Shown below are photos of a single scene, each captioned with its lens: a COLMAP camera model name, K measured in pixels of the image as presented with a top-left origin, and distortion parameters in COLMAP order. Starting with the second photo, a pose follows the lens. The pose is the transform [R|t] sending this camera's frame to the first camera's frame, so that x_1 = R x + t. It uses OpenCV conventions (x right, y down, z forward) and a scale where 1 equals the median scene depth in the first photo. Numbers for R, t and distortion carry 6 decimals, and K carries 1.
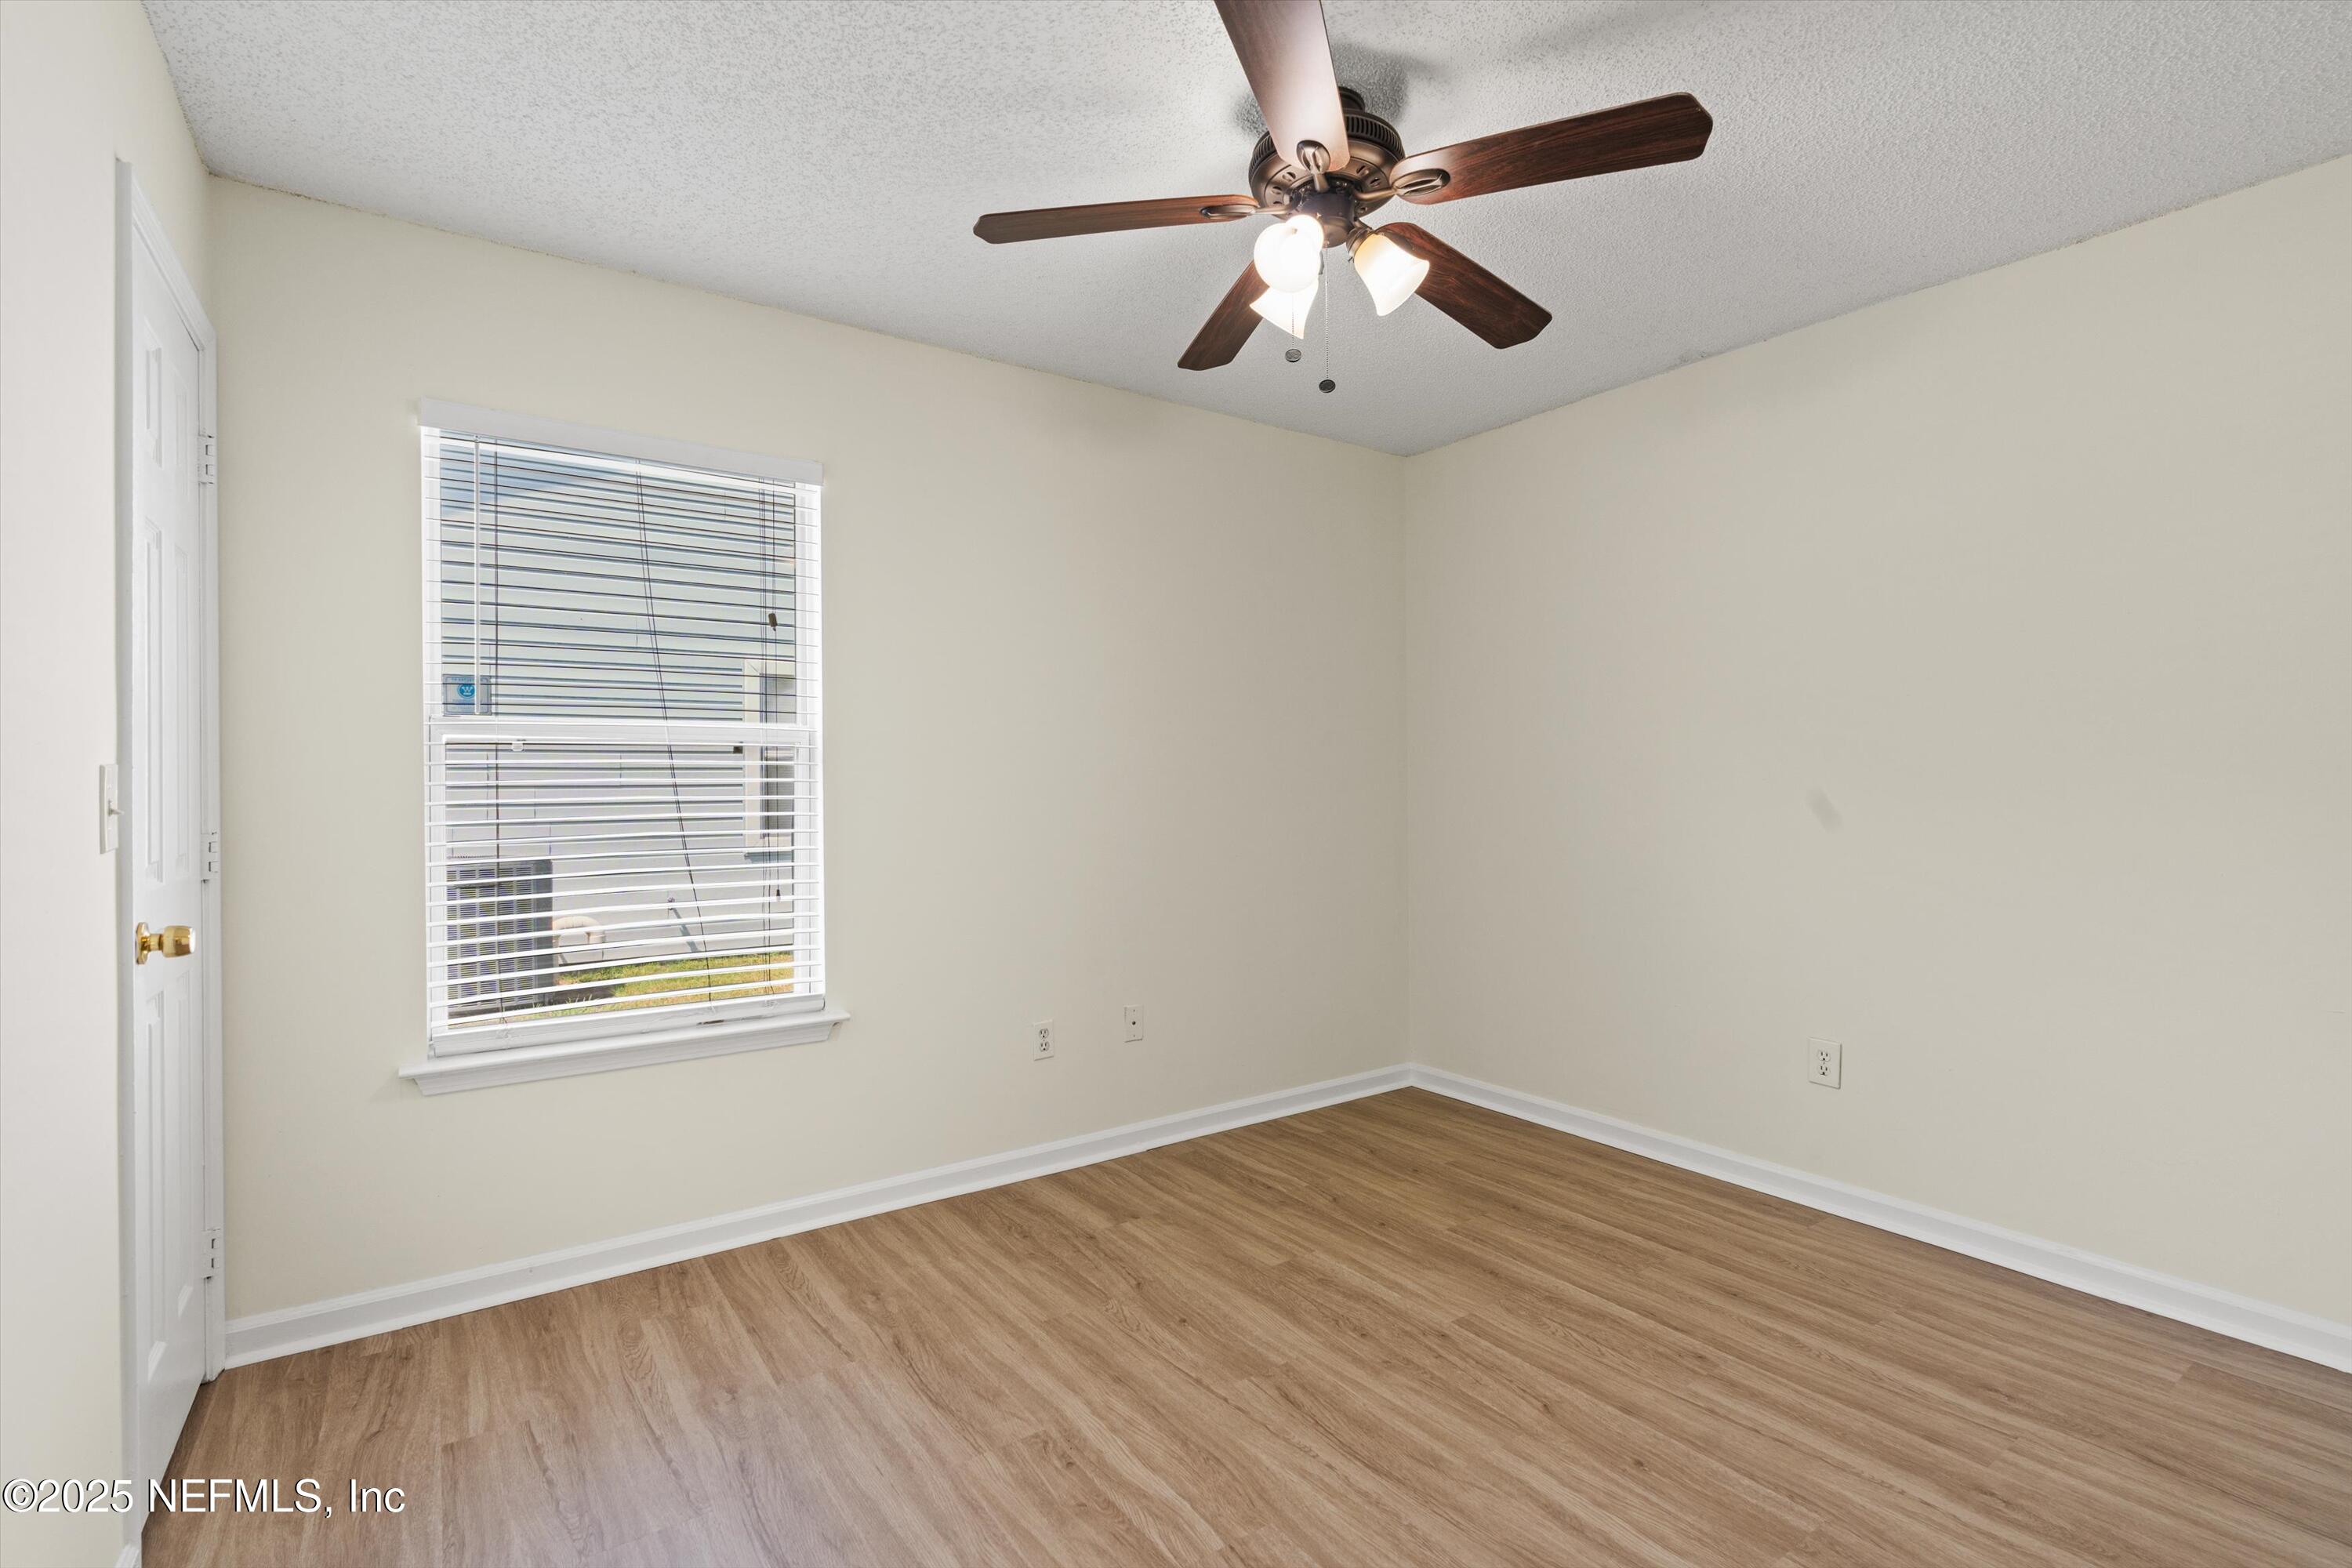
lens RADIAL K [[1084.0, 0, 1189.1], [0, 1084.0, 768.7], [0, 0, 1]] dist [-0.001555, 0.000239]
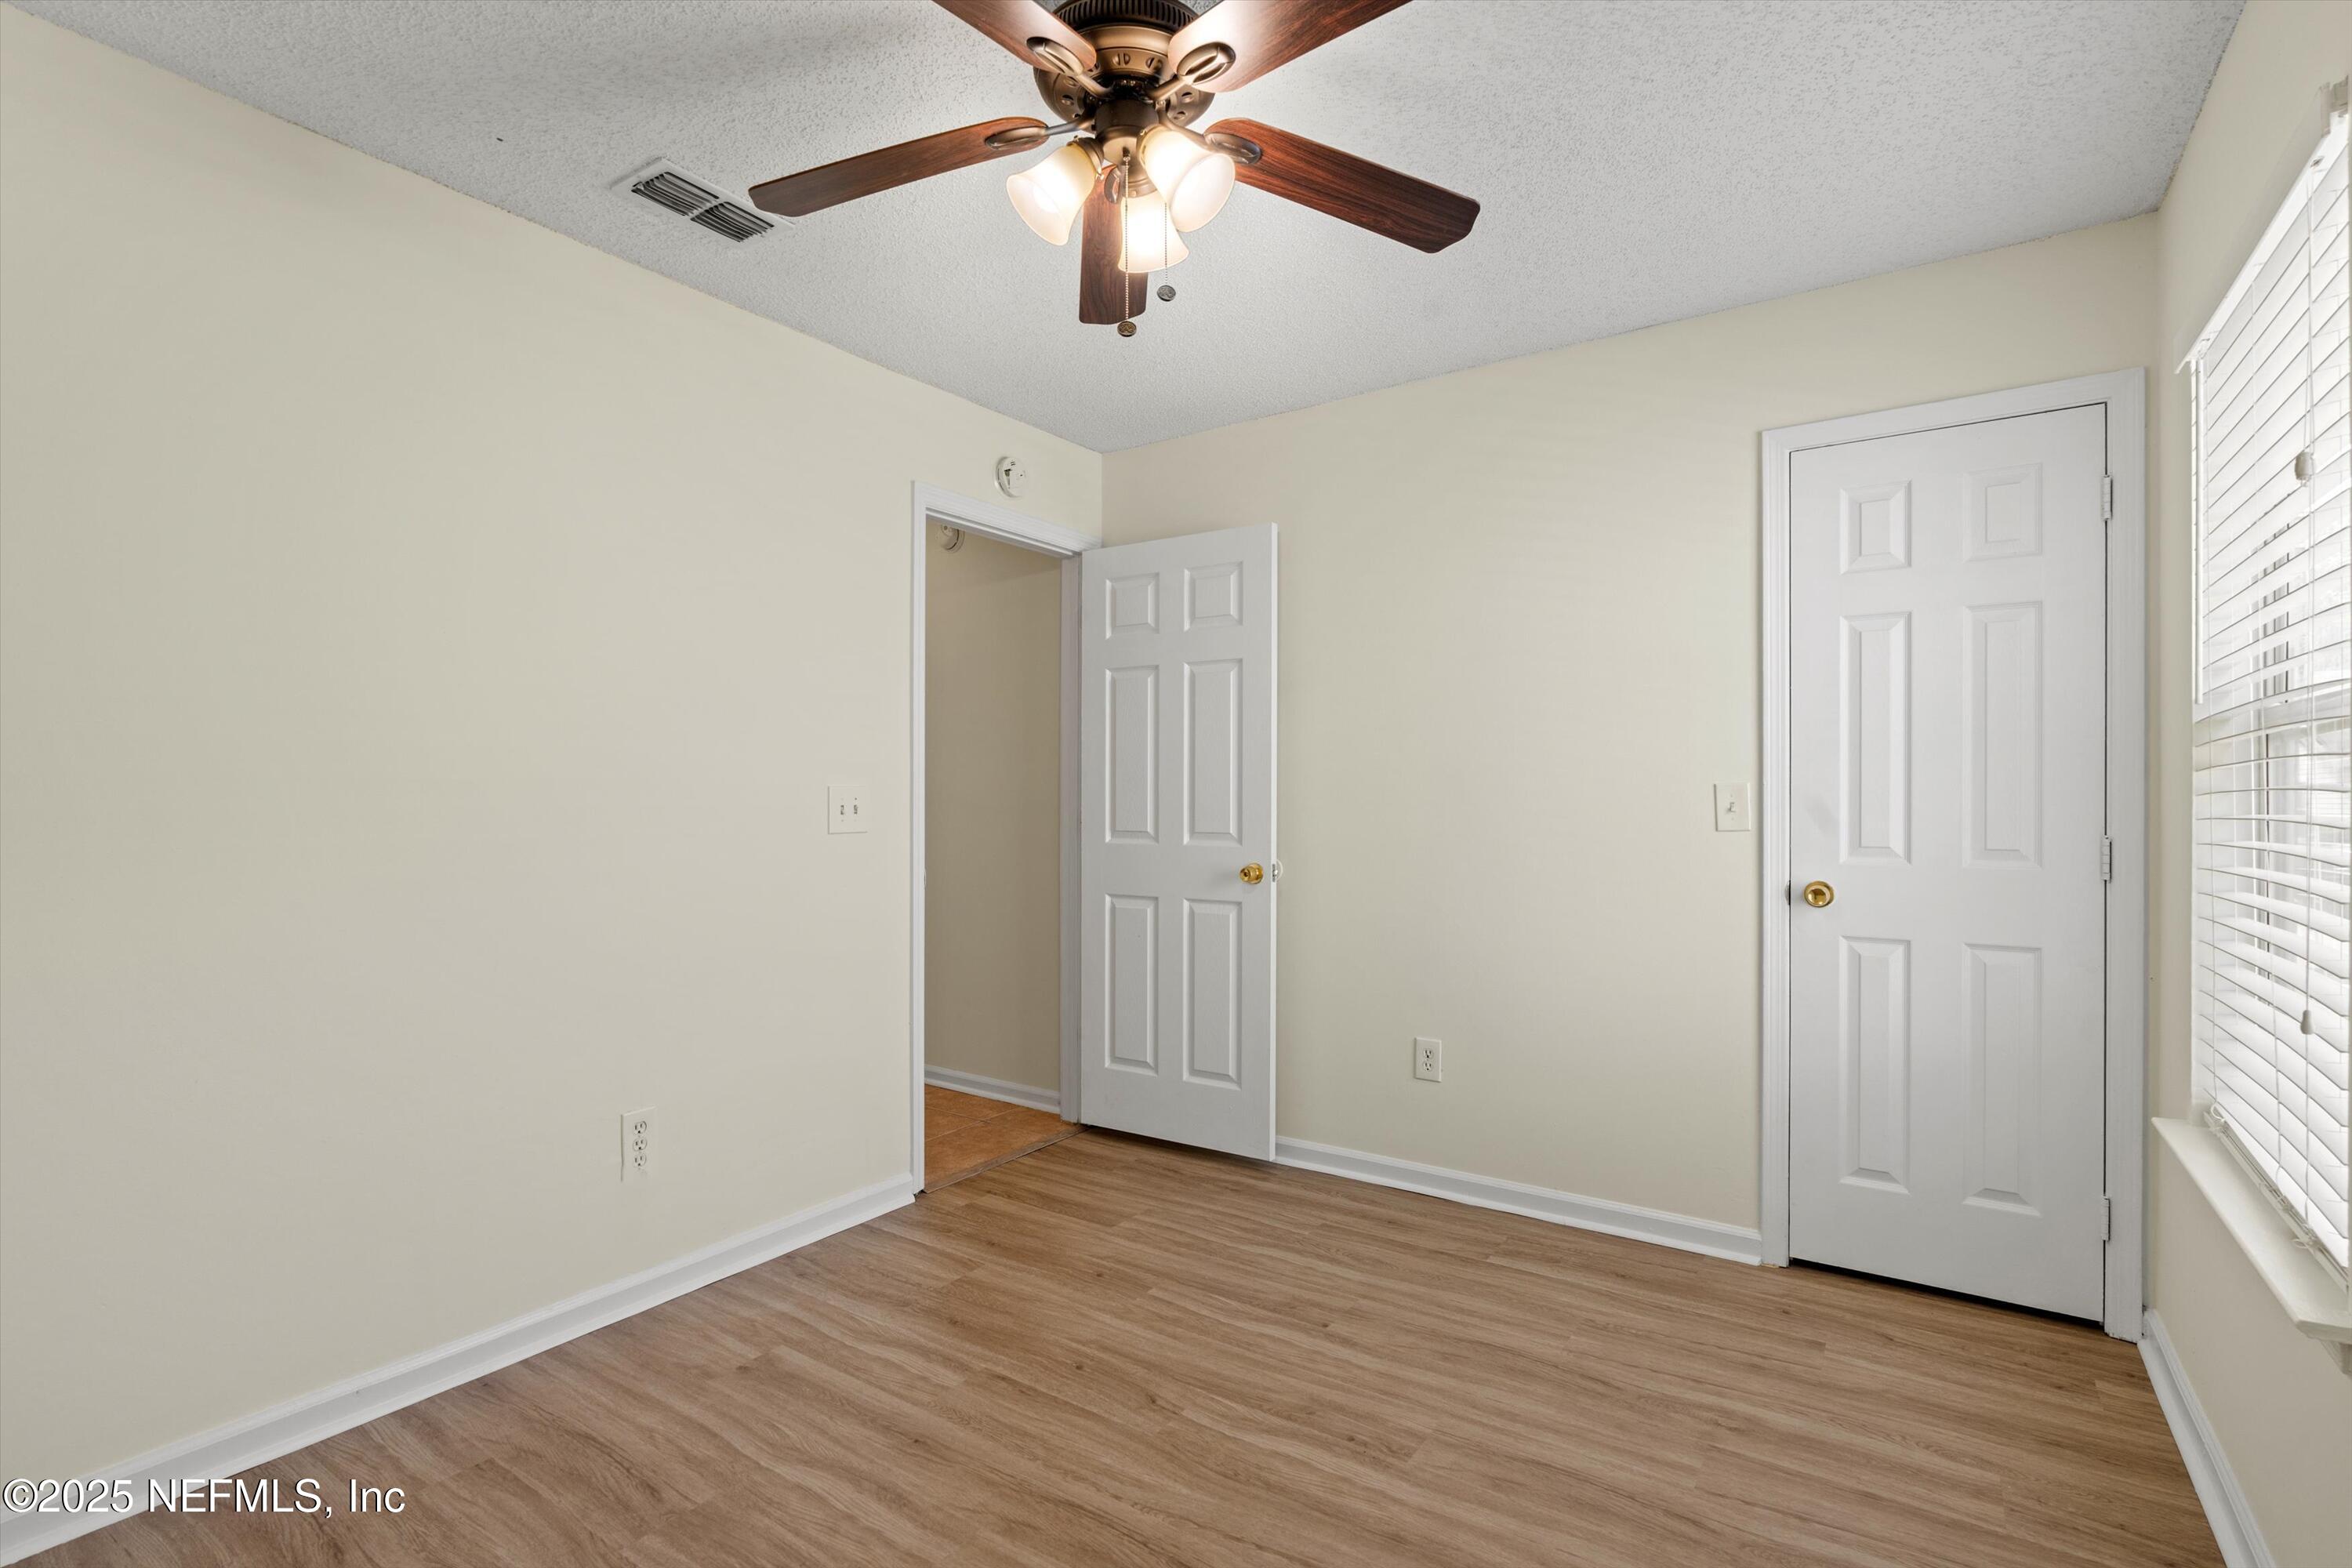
lens RADIAL K [[1084.0, 0, 1189.1], [0, 1084.0, 768.7], [0, 0, 1]] dist [-0.001555, 0.000239]
pose [[-0.935293, -0.002237, -0.353867, 0.412915], [0.011273, 0.999284, -0.036111, 0.019874], [0.353694, -0.037763, -0.934598, 1.943028]]
